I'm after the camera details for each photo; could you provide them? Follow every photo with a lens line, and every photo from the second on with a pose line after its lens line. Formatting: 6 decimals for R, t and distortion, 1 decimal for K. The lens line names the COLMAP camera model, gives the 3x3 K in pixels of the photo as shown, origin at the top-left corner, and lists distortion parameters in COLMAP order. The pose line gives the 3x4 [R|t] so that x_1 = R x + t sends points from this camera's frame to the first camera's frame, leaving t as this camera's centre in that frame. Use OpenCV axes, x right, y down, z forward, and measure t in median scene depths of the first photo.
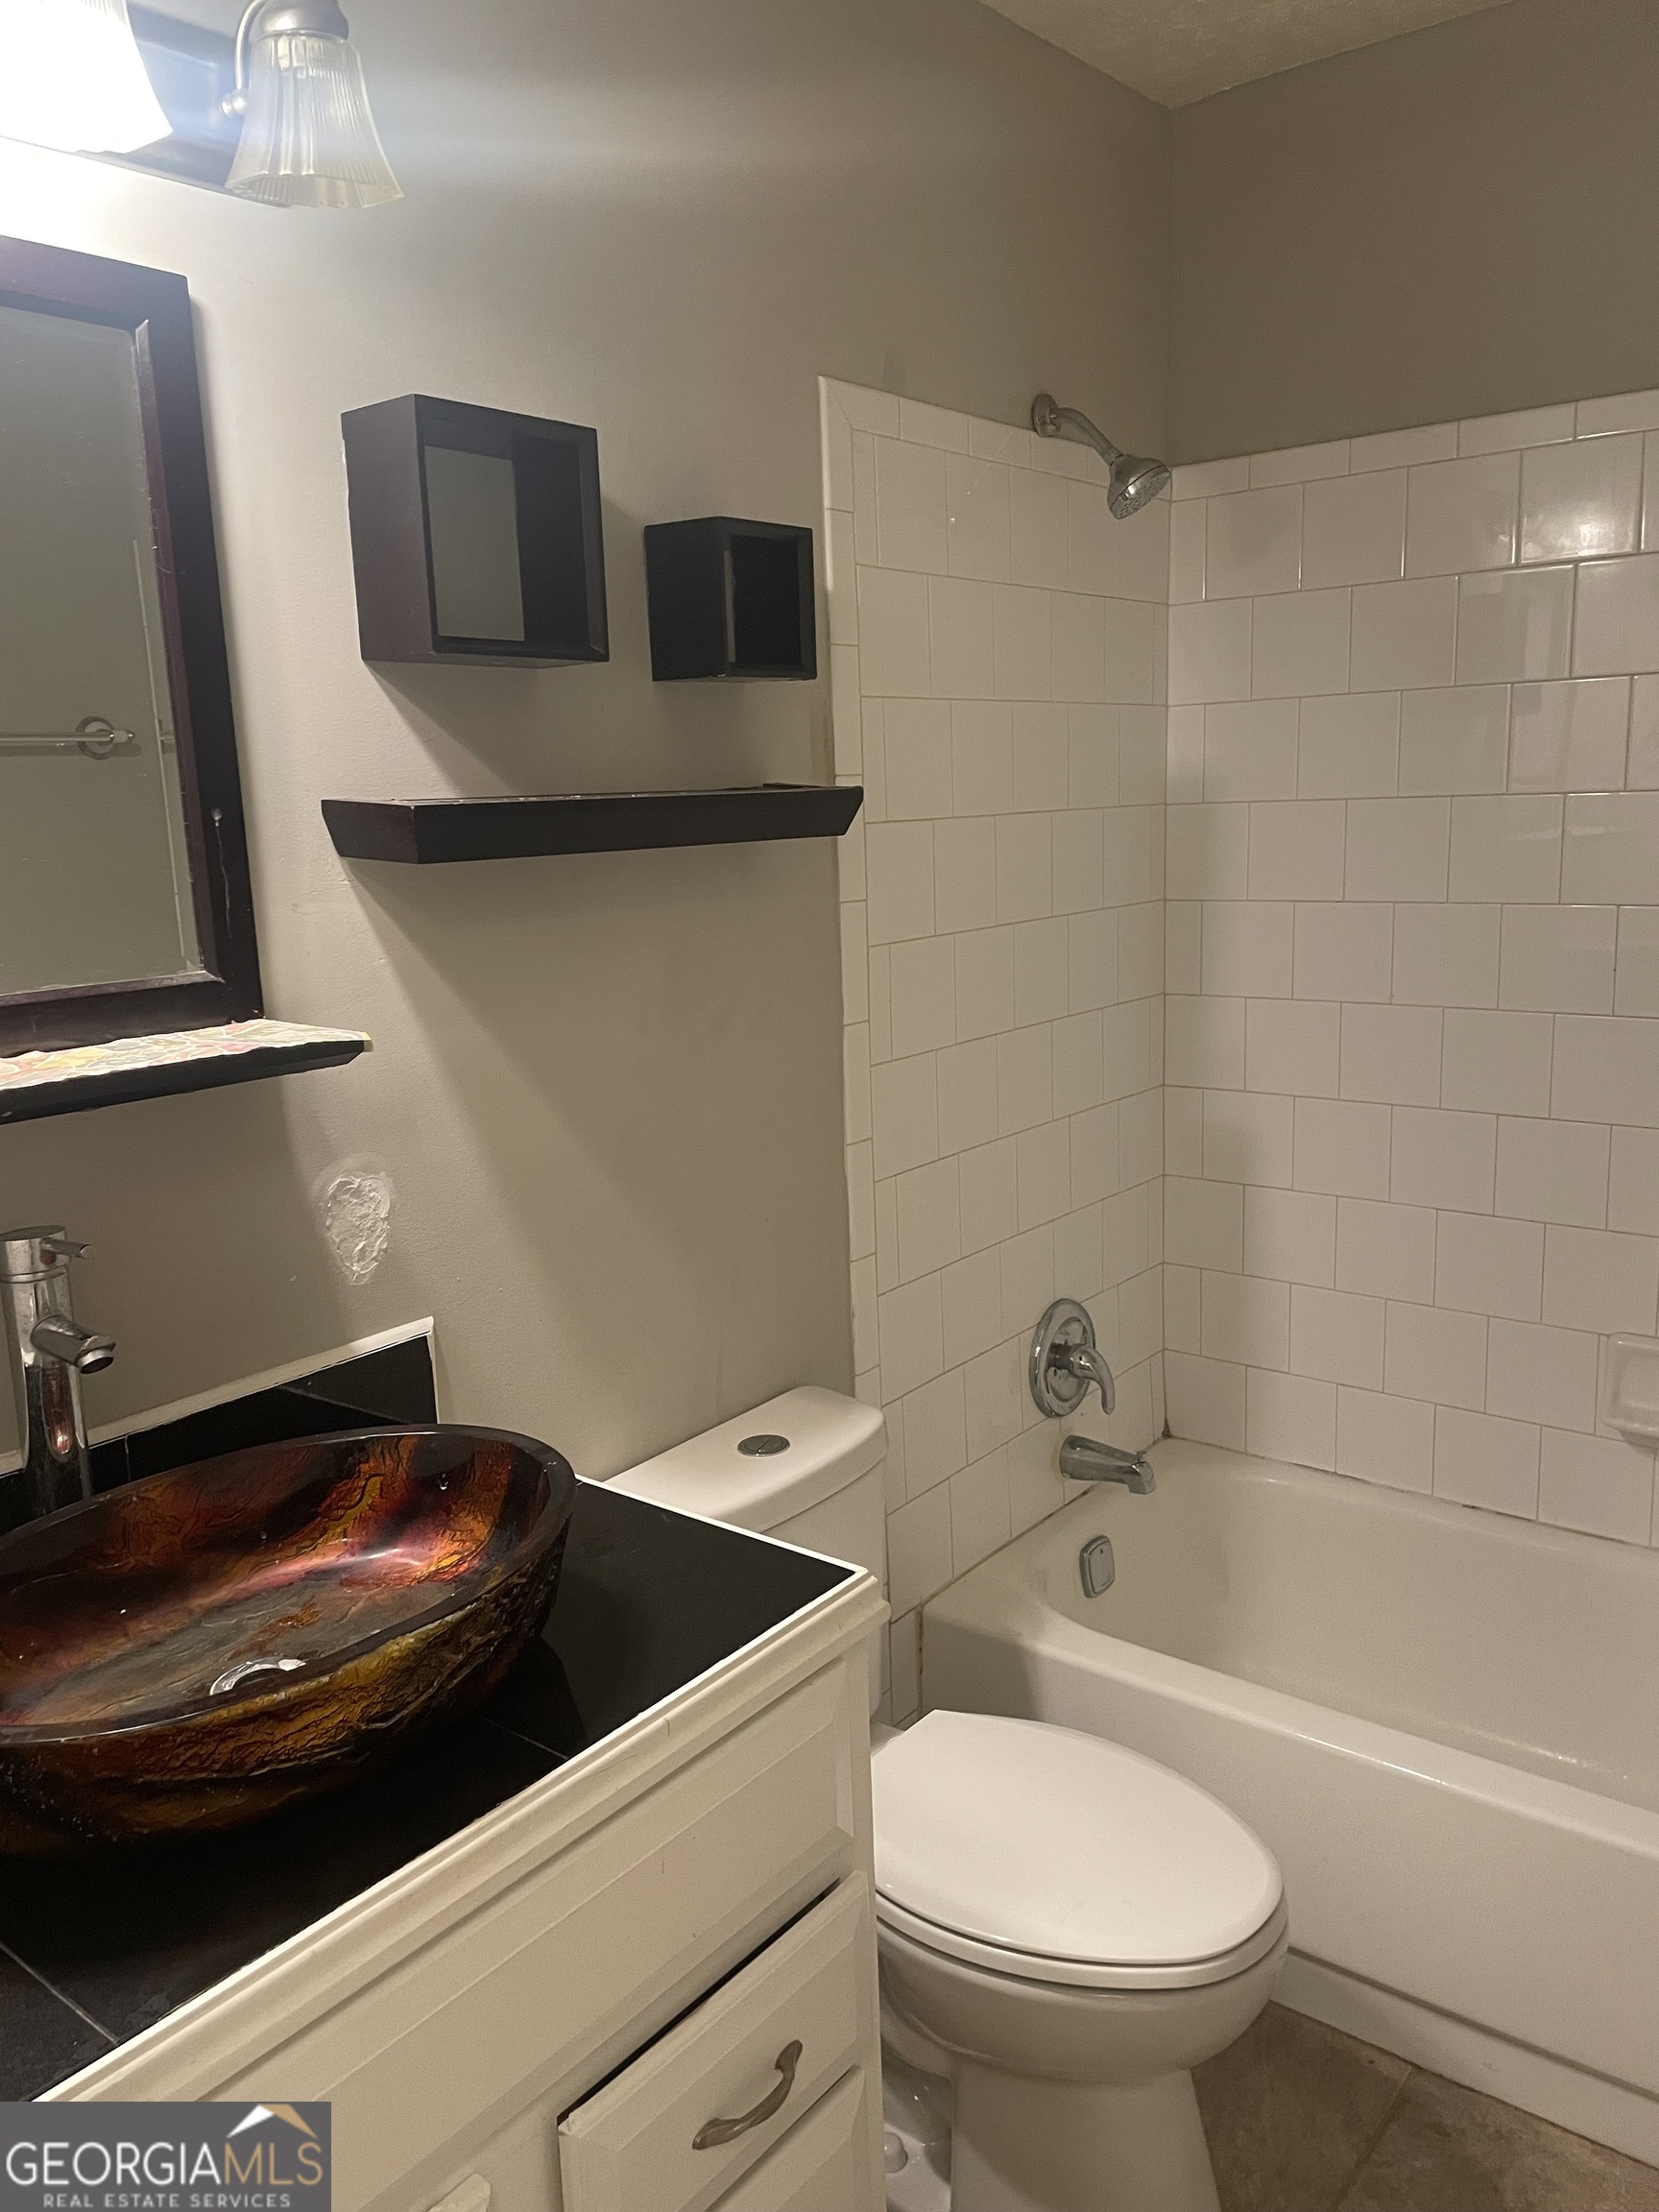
lens RADIAL K [[1667.9, 0, 828.0], [0, 1667.9, 1098.0], [0, 0, 1]] dist [0.093406, -0.116219]
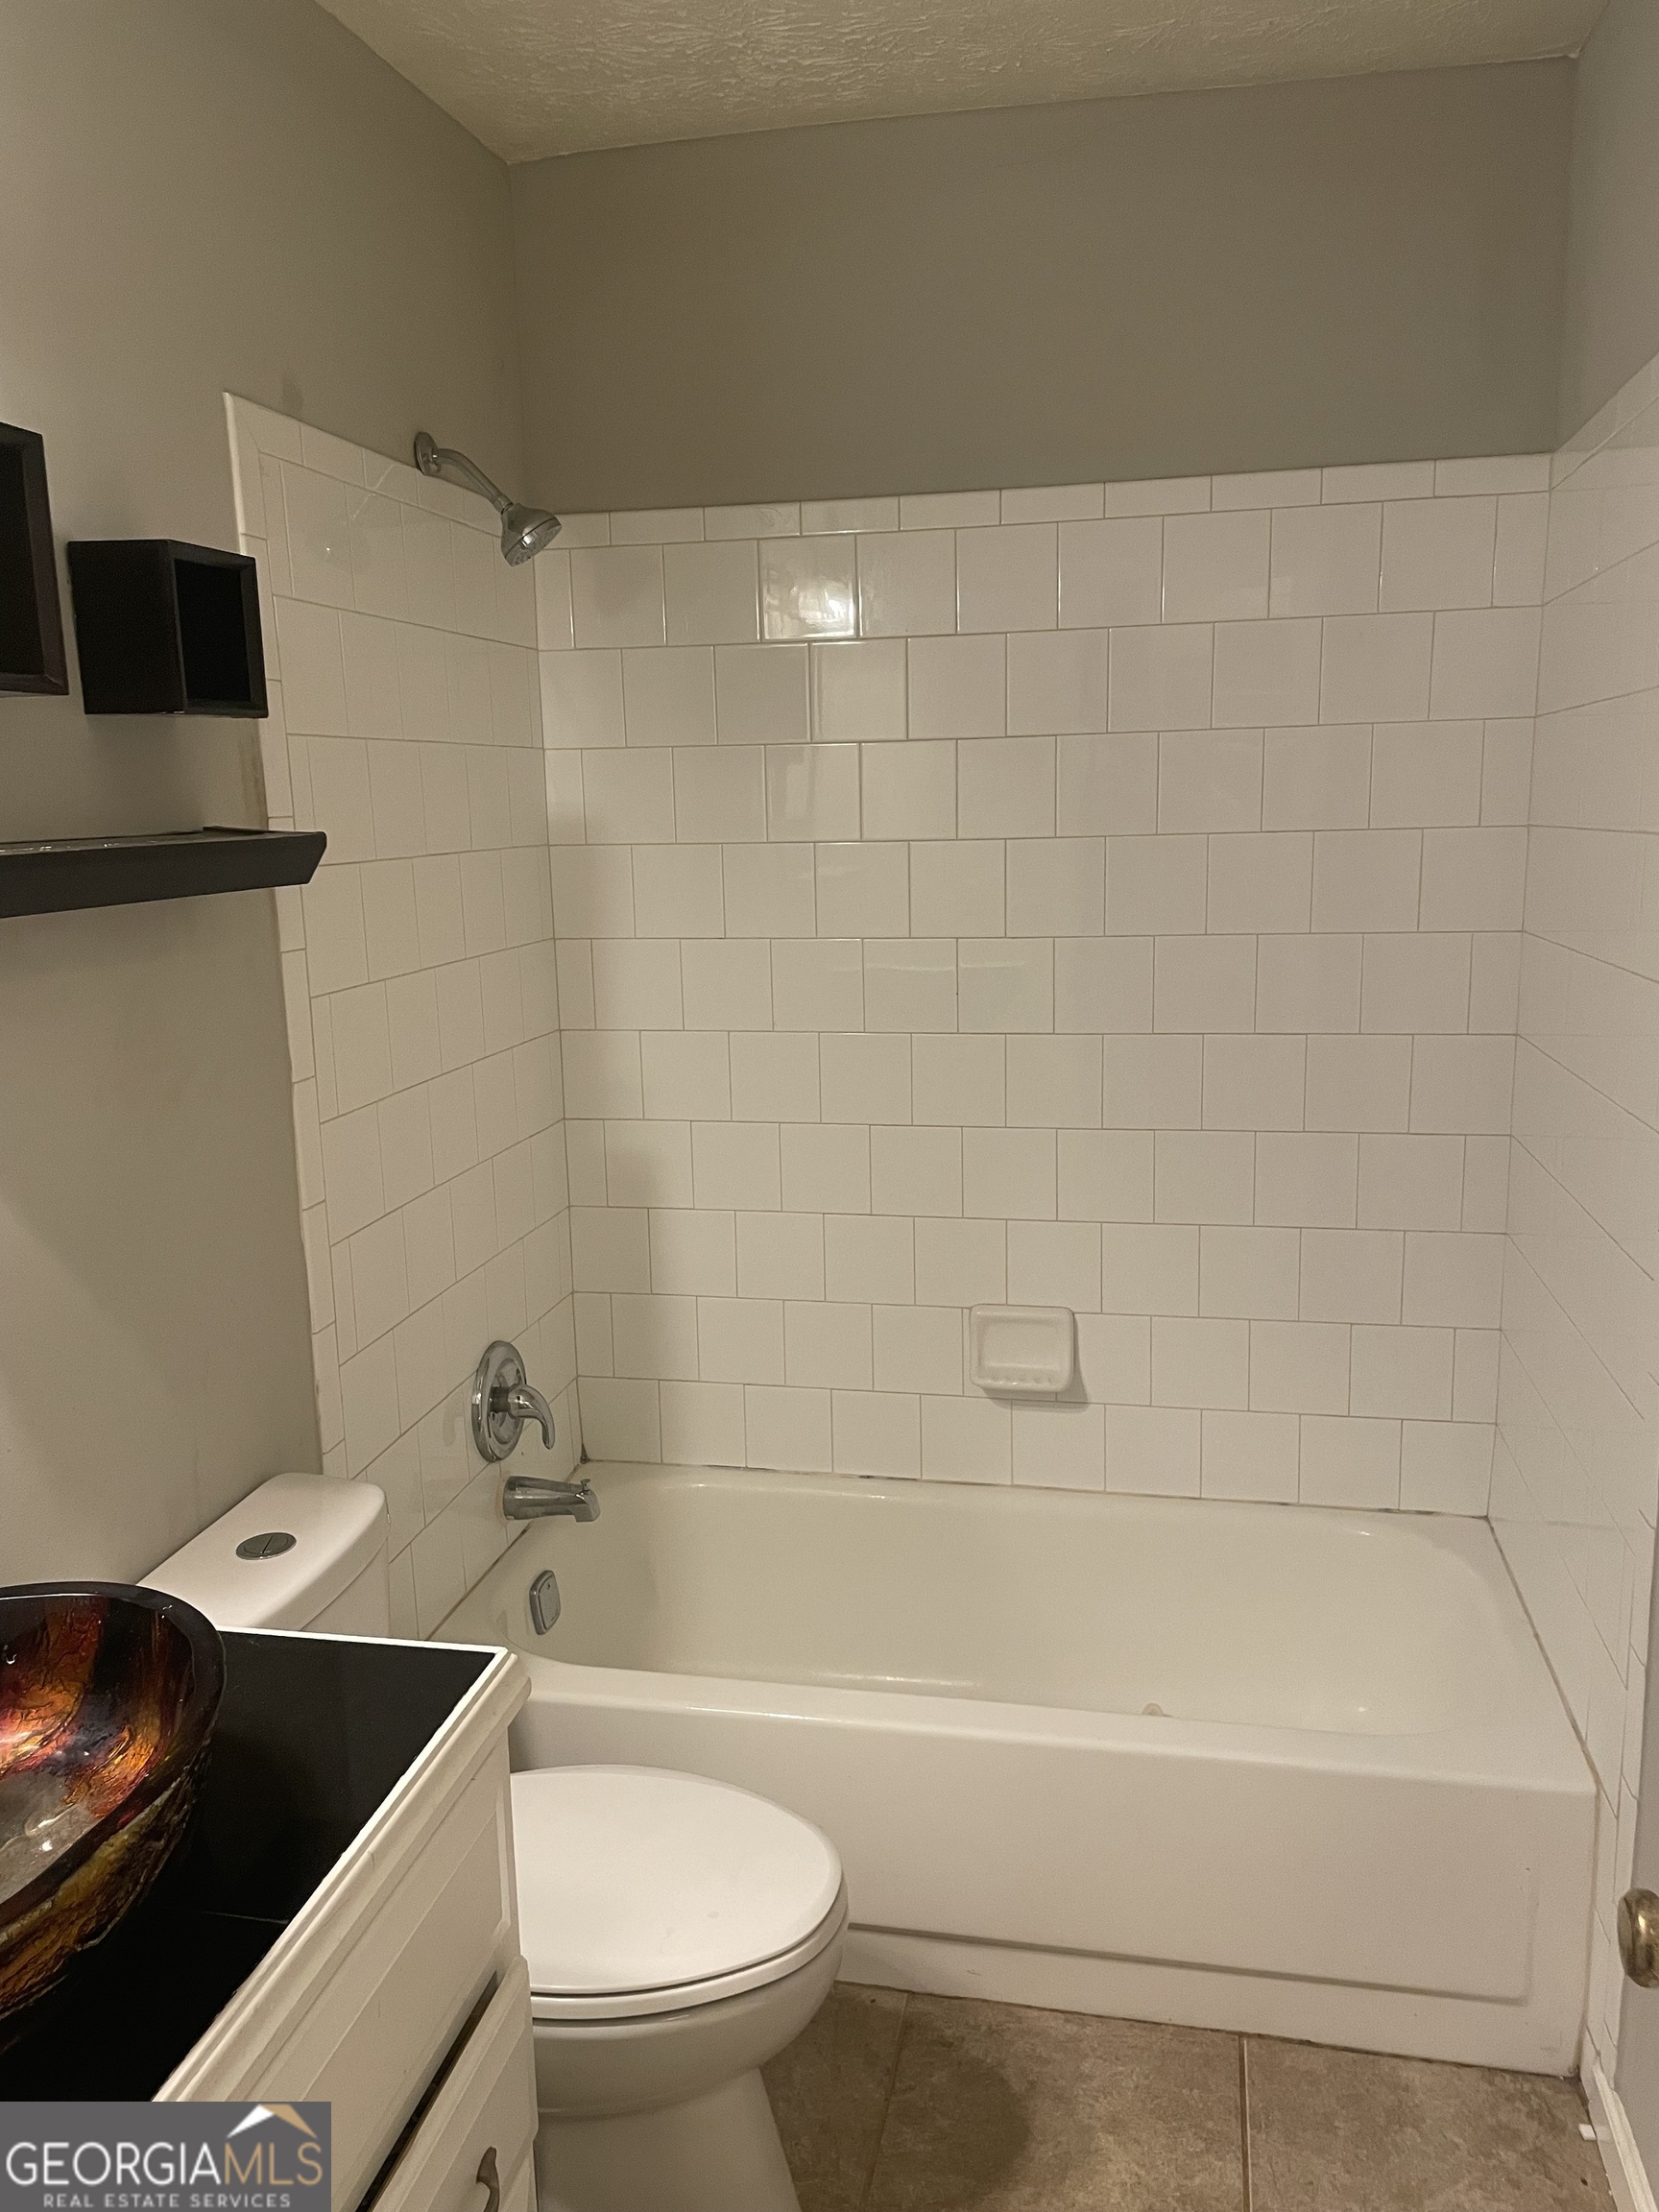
lens RADIAL K [[1667.9, 0, 821.9], [0, 1667.9, 1103.7], [0, 0, 1]] dist [0.093406, -0.116219]
pose [[0.891997, -0.069139, 0.446722, -0.145835], [0.072617, 0.997316, 0.009354, -0.019197], [-0.446170, 0.024096, 0.894624, 0.022775]]
